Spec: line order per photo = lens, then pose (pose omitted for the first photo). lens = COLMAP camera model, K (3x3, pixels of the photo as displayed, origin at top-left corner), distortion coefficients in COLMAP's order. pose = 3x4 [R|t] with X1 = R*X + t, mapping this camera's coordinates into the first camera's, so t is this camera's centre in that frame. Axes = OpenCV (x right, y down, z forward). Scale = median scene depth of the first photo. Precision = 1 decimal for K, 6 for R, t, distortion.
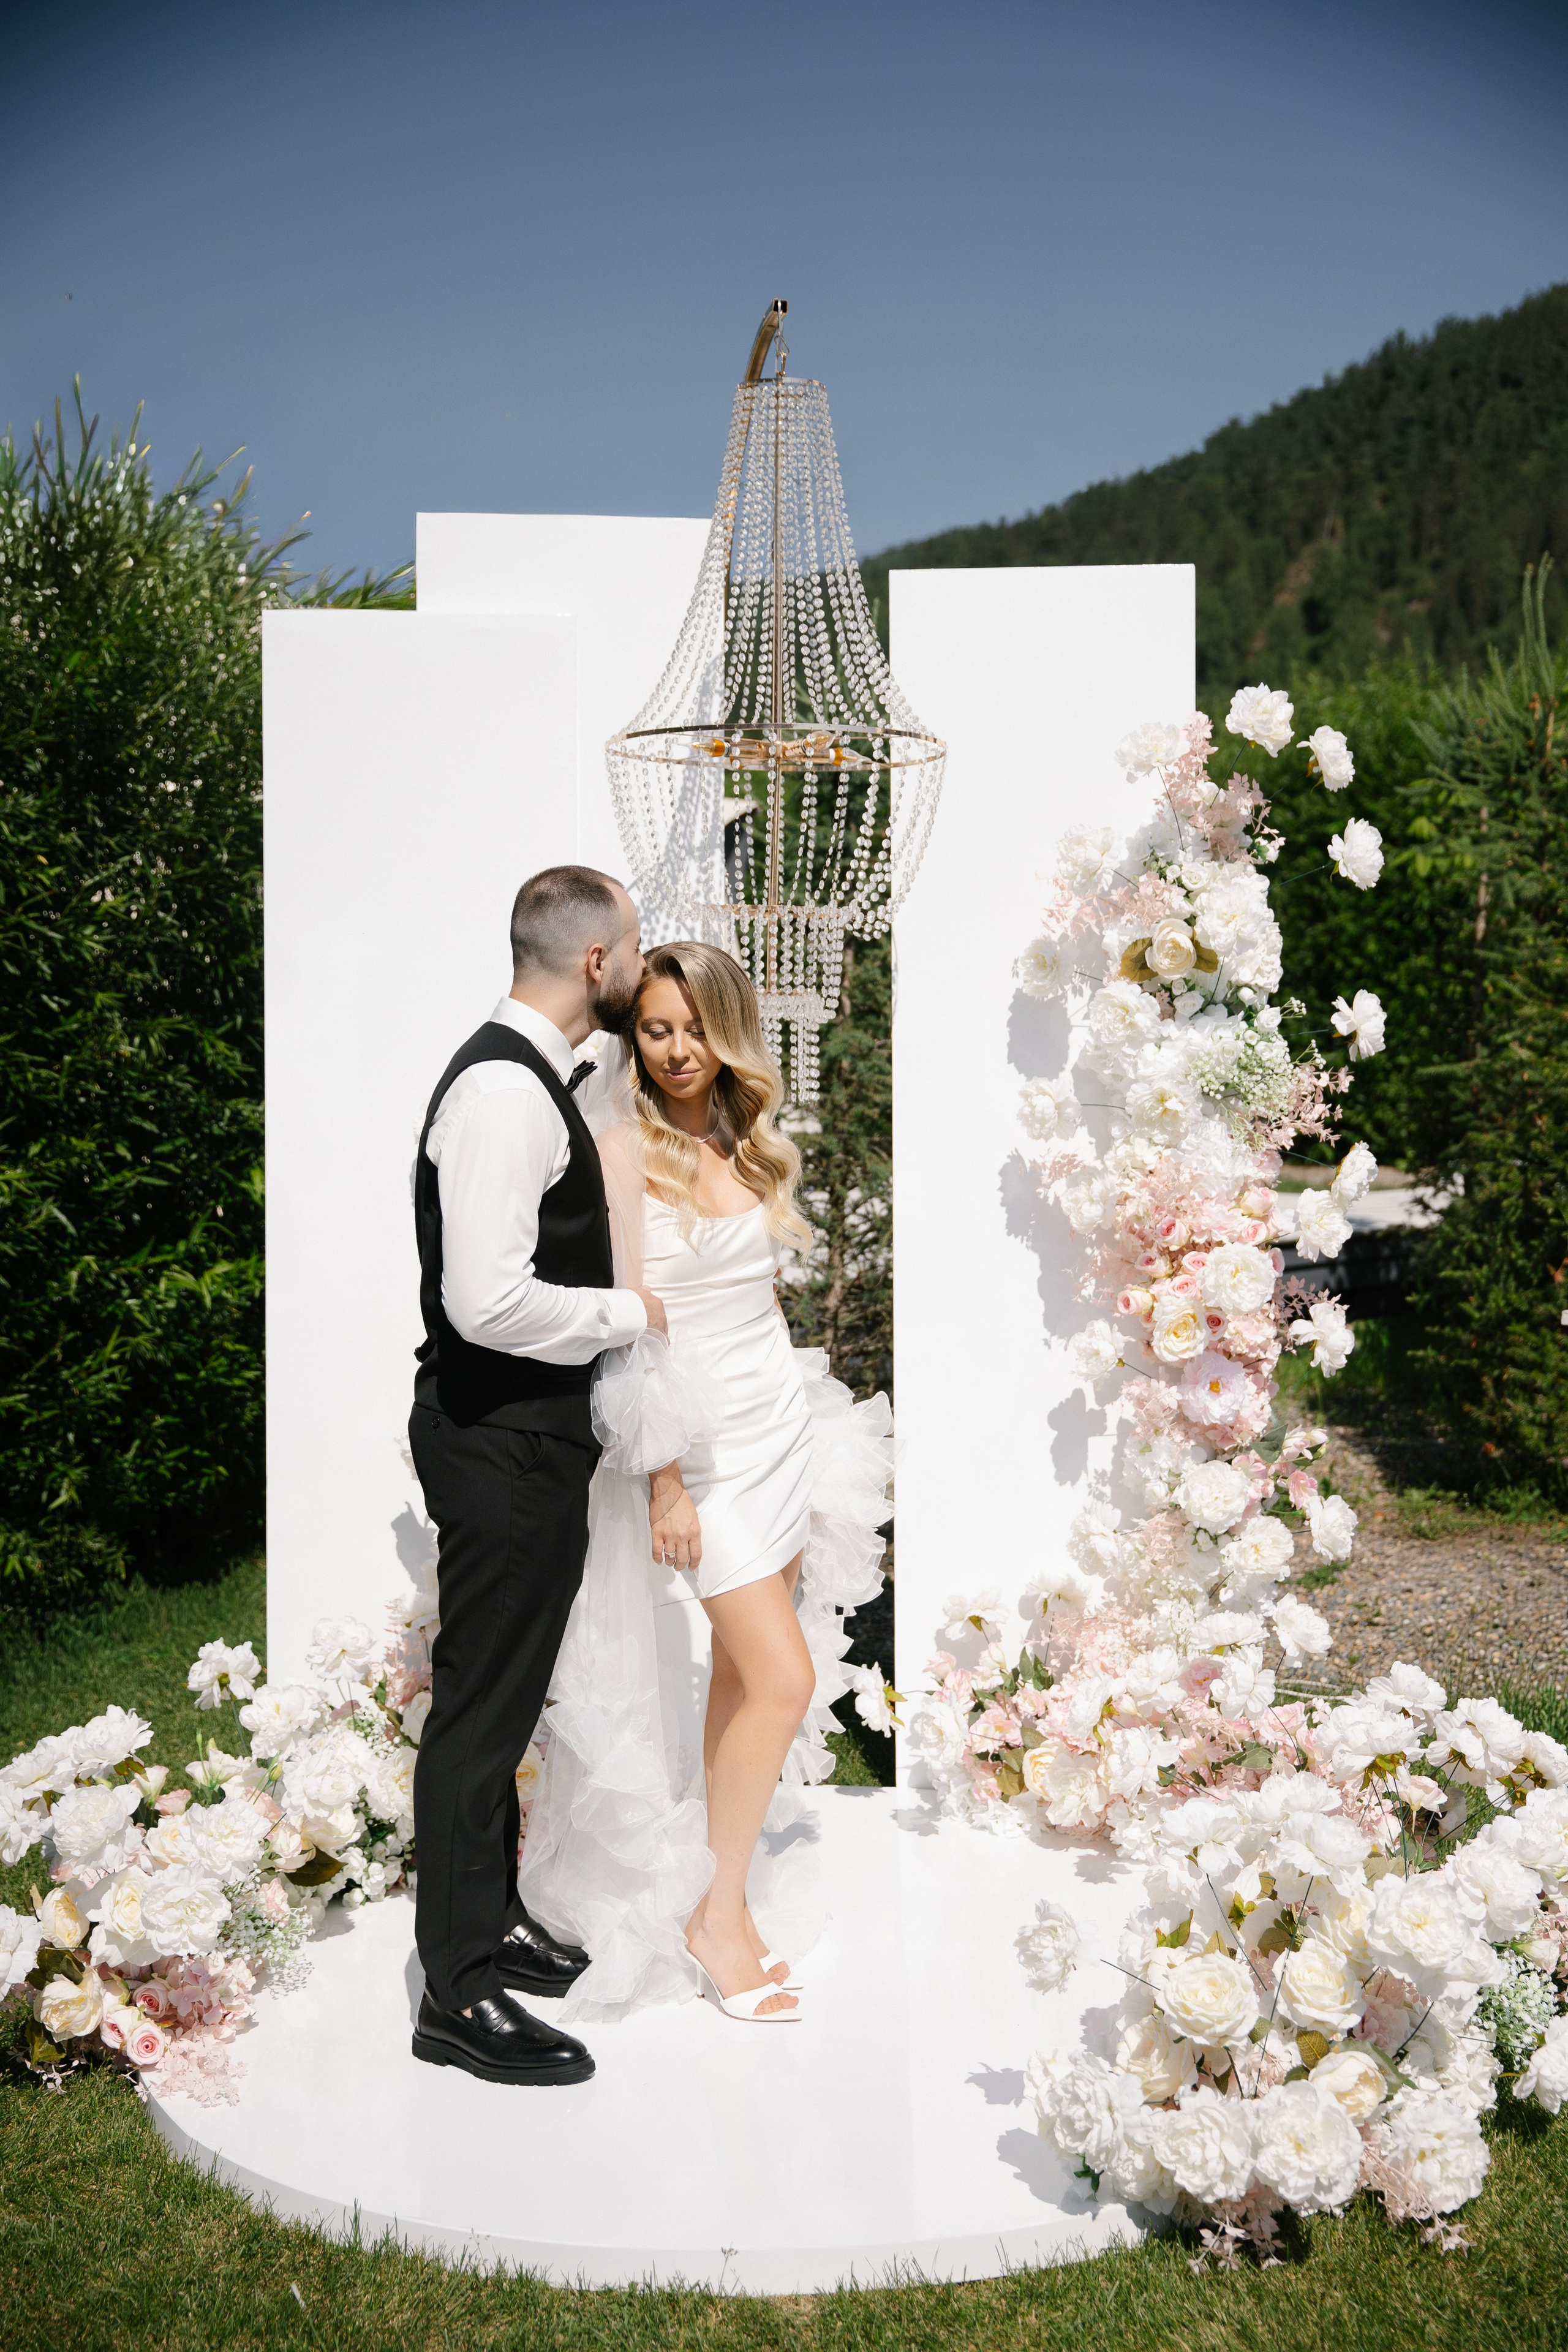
lens RADIAL K [[2854.3, 0, 784.0], [0, 2854.3, 1176.0], [0, 0, 1]] dist [0.002570, 0.001159]
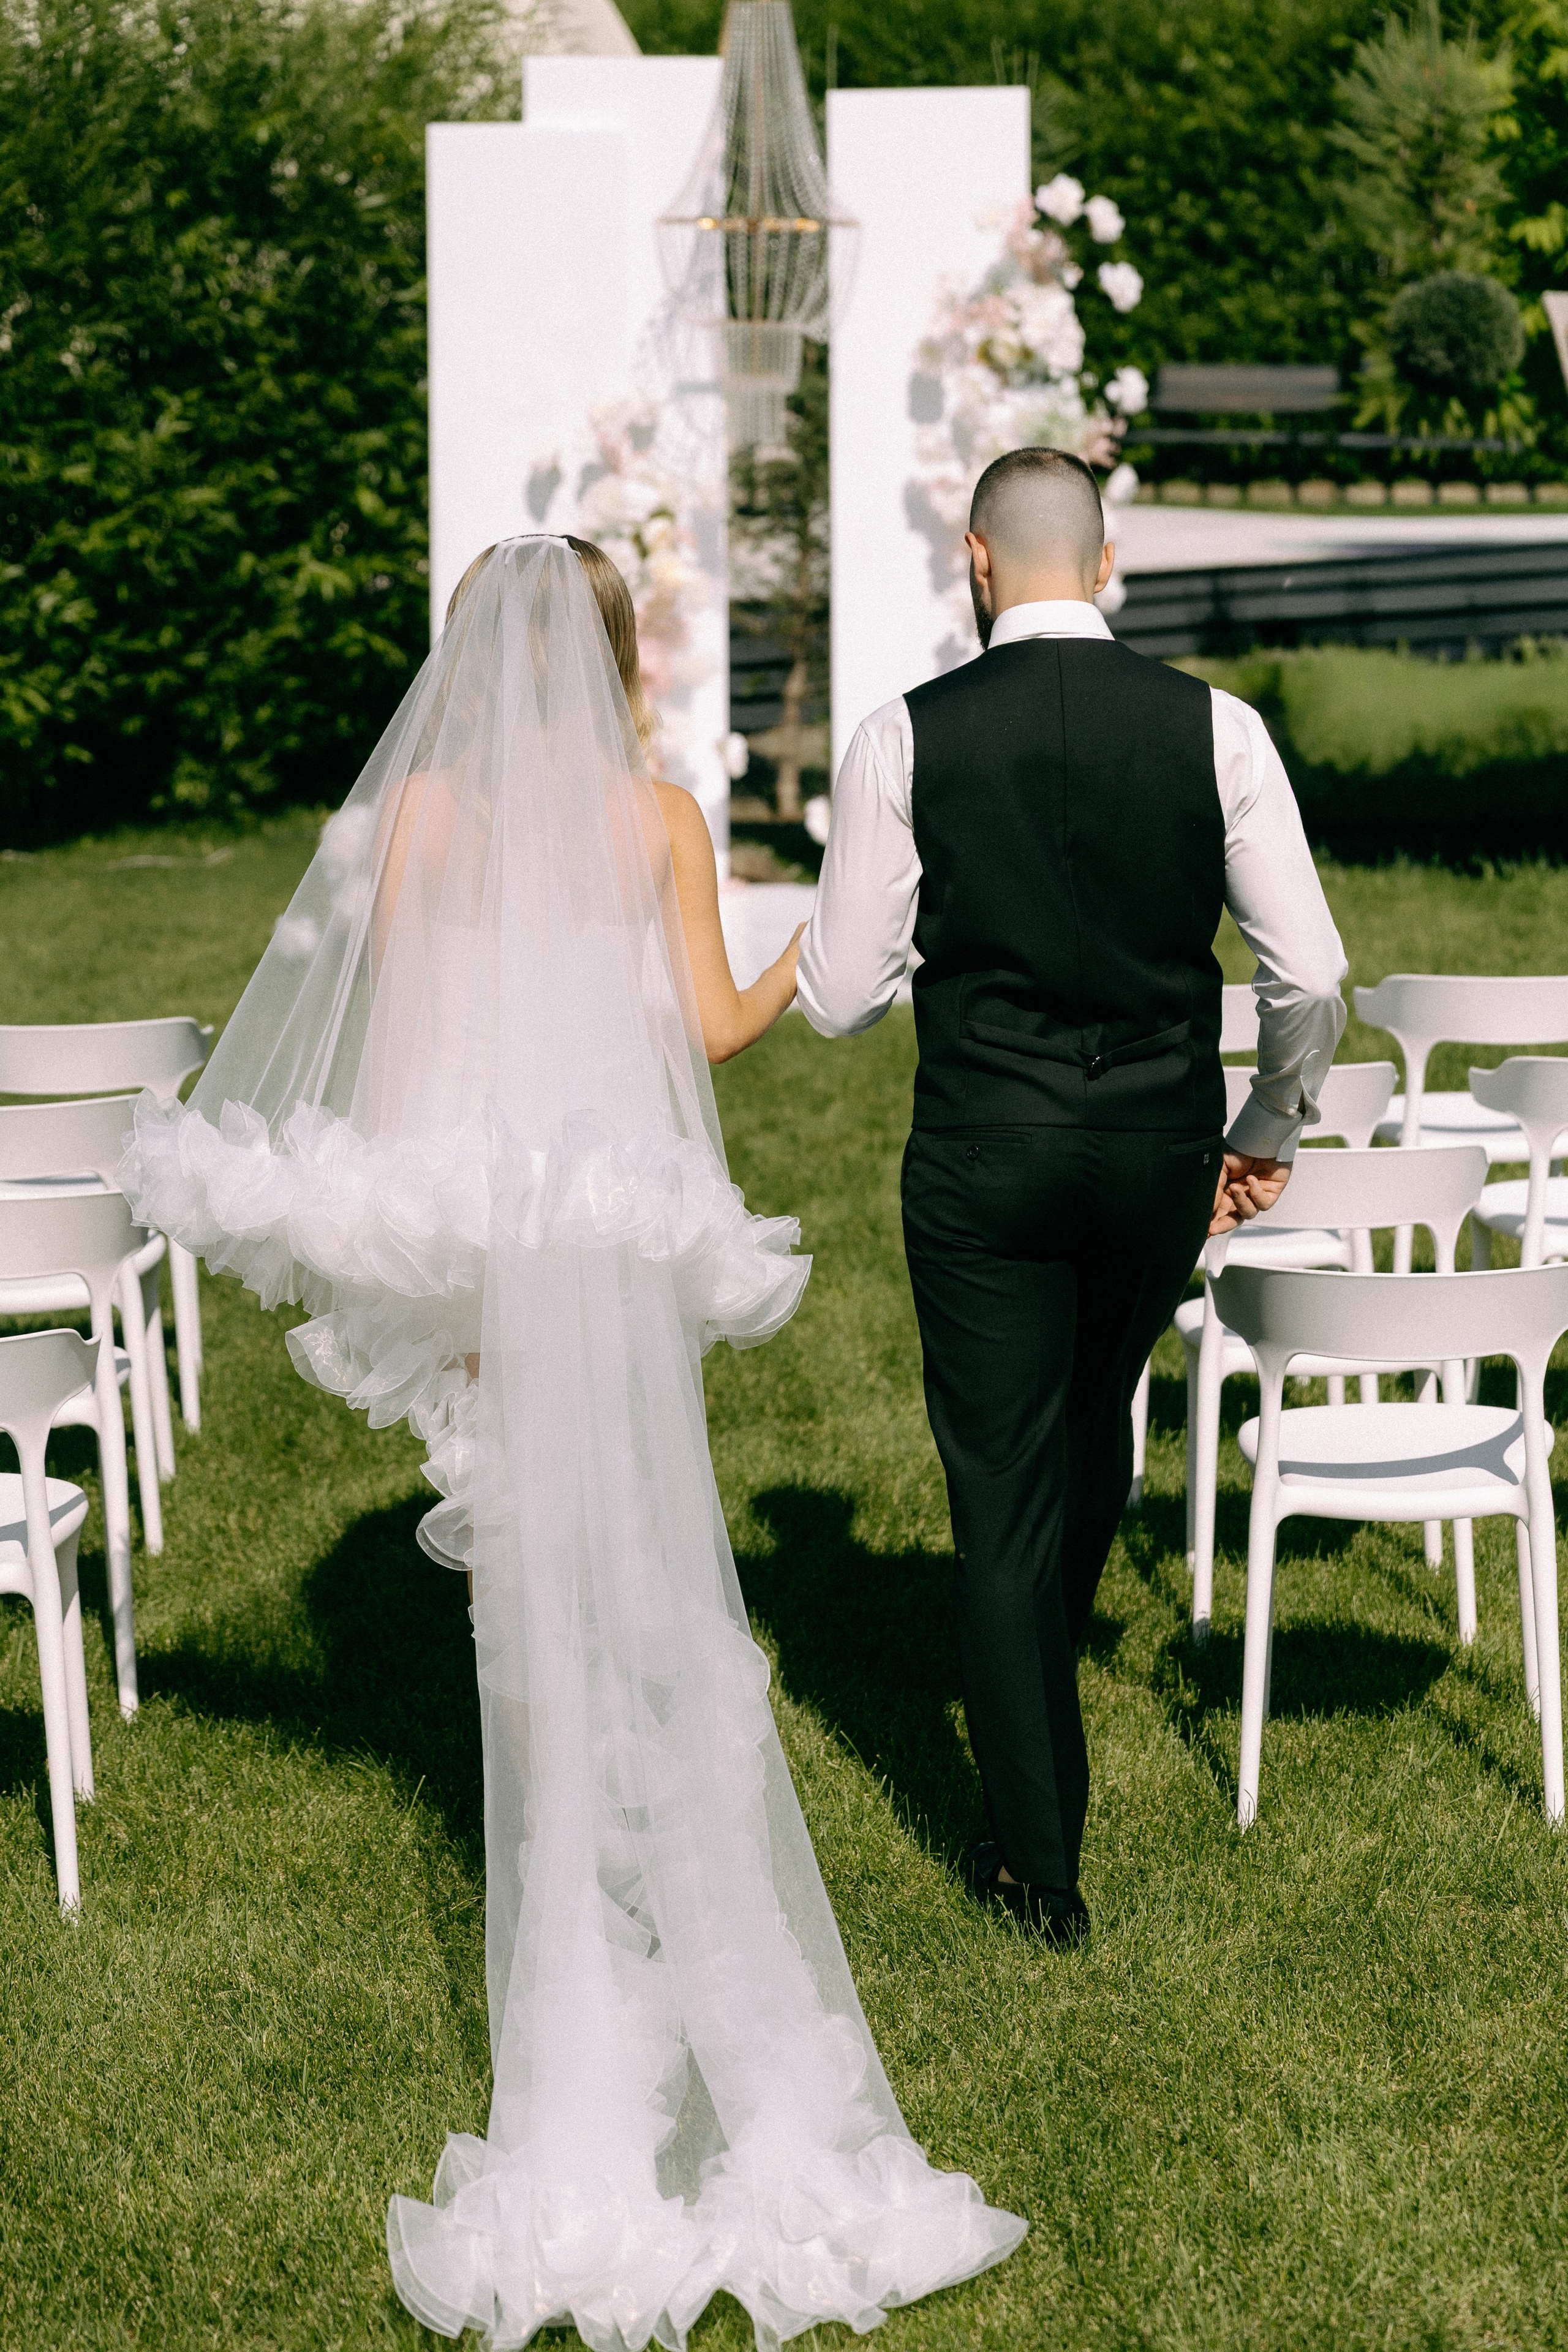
lens RADIAL K [[4926.6, 0, 784.0], [0, 4926.6, 1176.0], [0, 0, 1]] dist [-0.042534, 0.222730]
pose [[0.999988, -0.003922, -0.002867, 0.018047], [0.004276, 0.990676, 0.136171, 0.005383], [0.002306, -0.136181, 0.990681, -1.750460]]
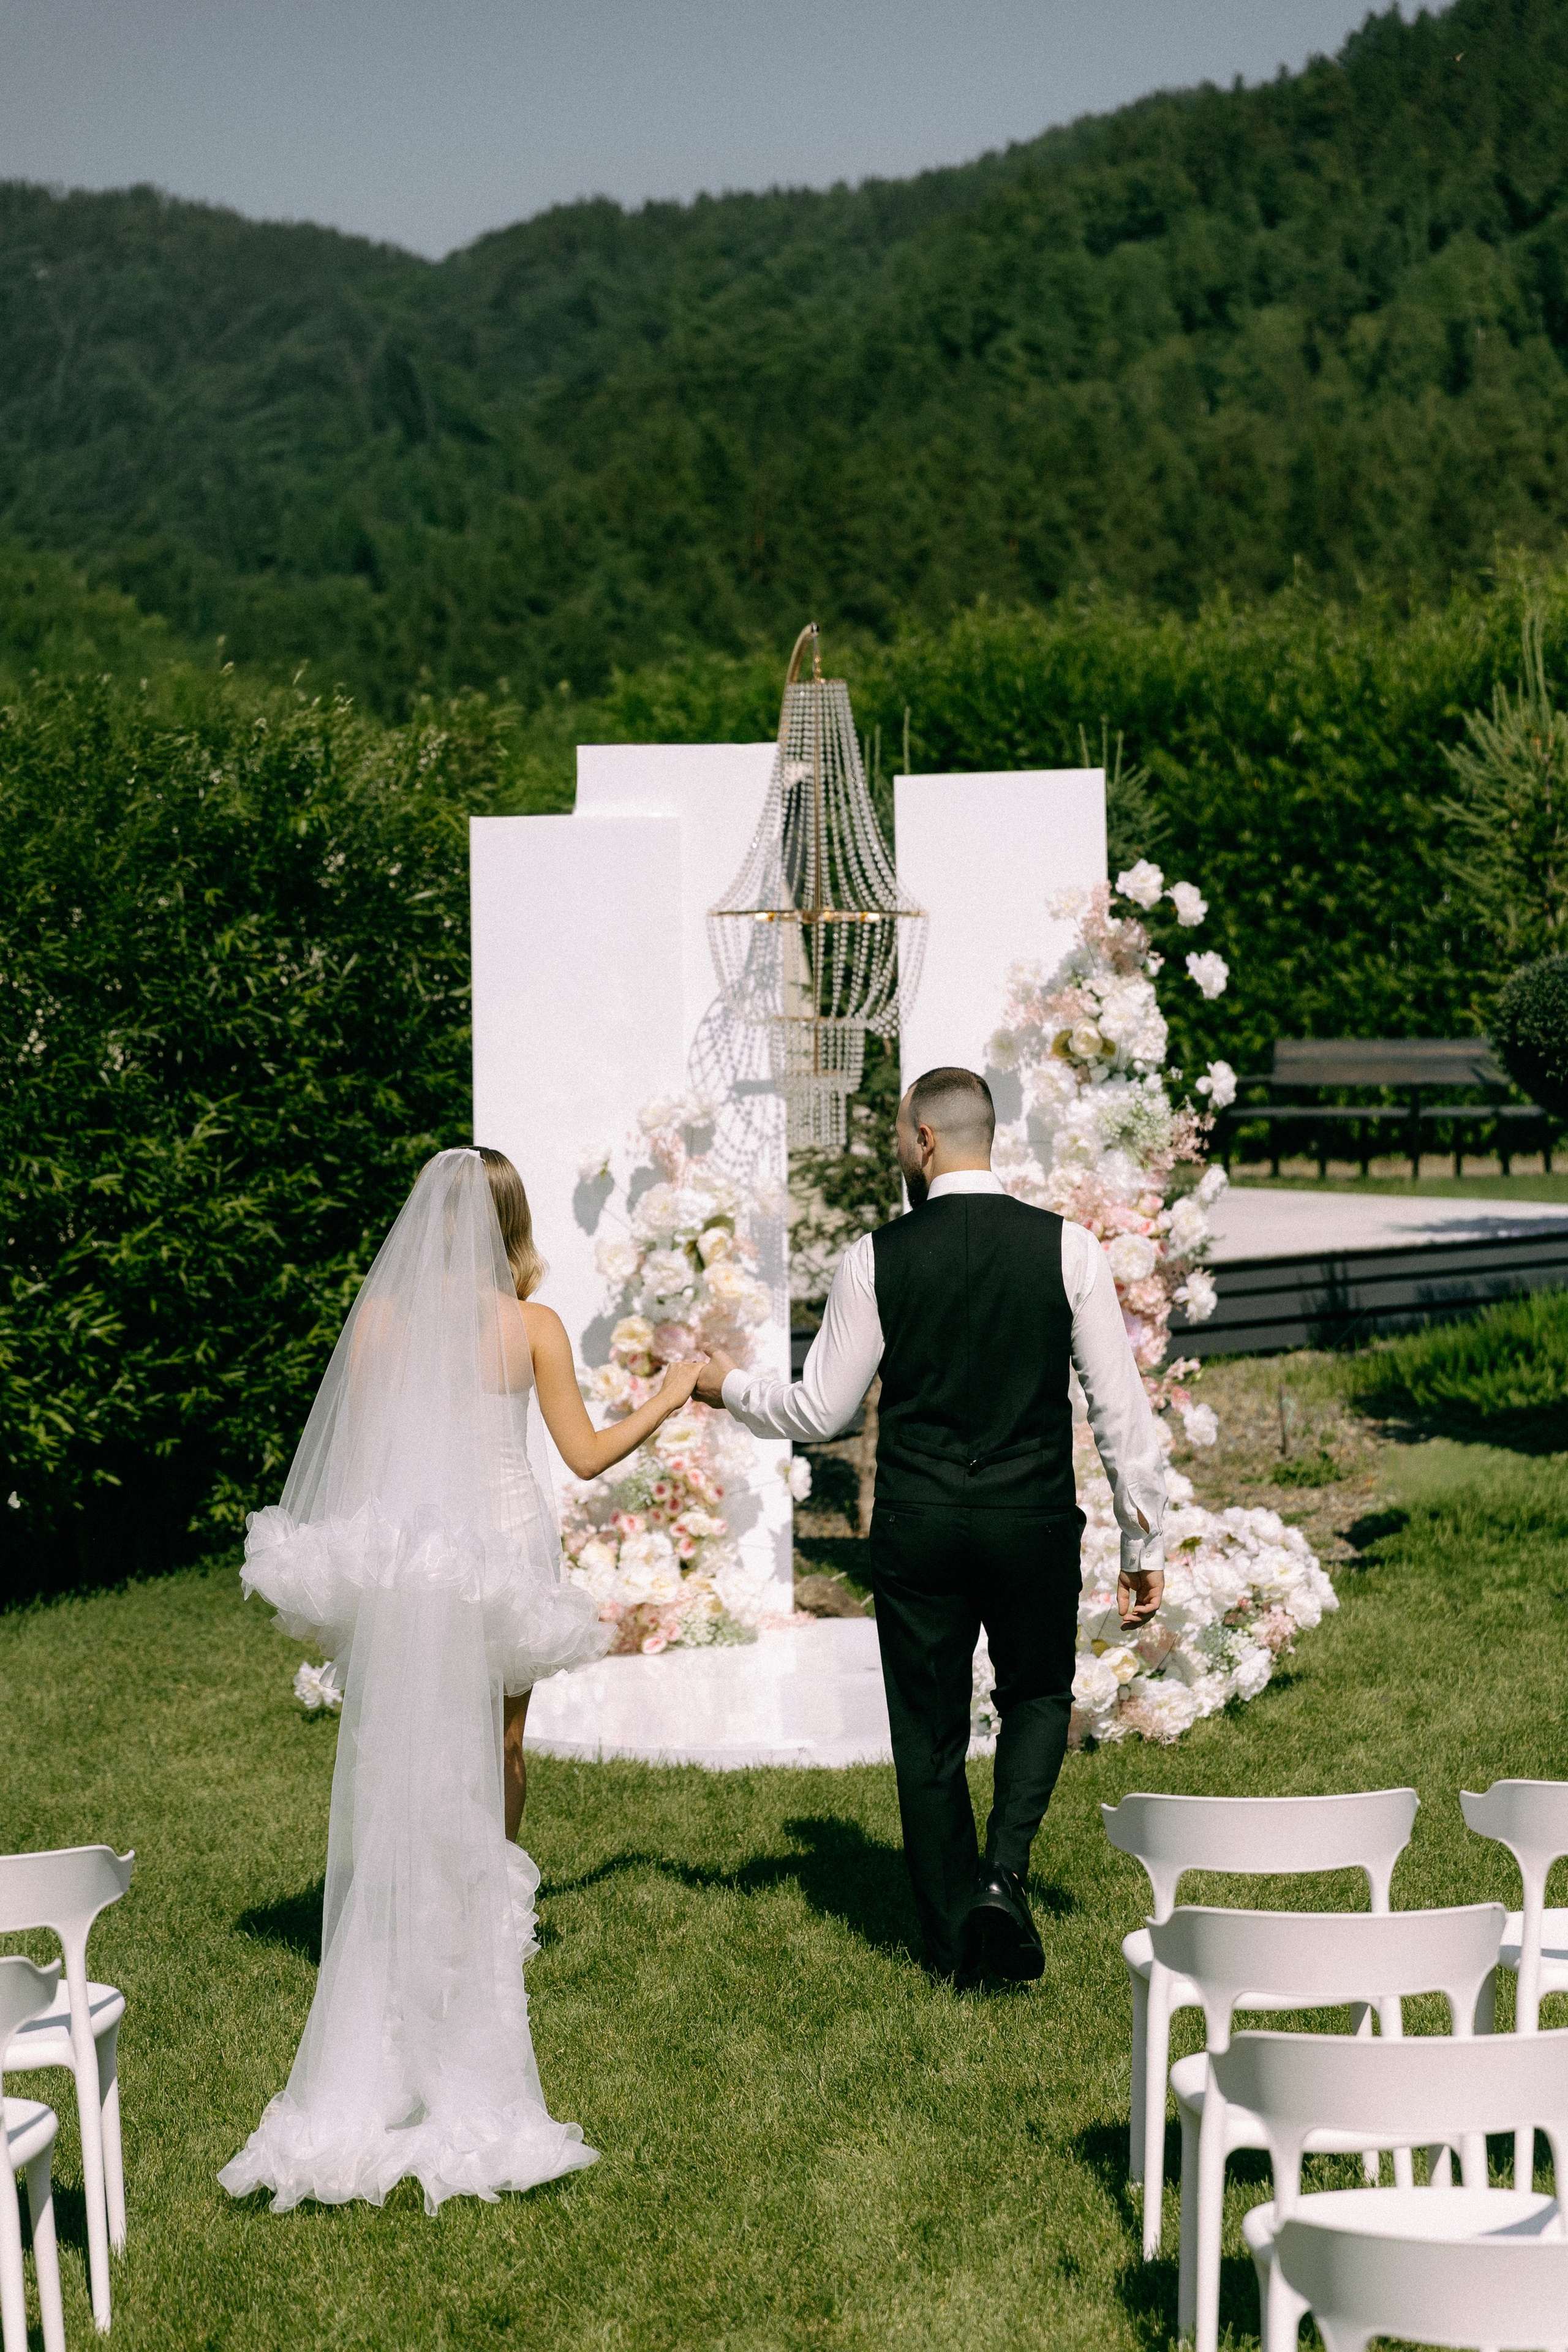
lens RADIAL K [[5033.7, 0, 611.0], [0, 5033.7, 1181.2], [0, 0, 1]] dist [-0.011741, 0.366168]
pose [[0.998115, -0.015806, -0.059304, 0.042576], [0.015846, 0.999874, 0.000200, -0.008894], [0.059293, -0.001139, 0.998240, -1.610647]]
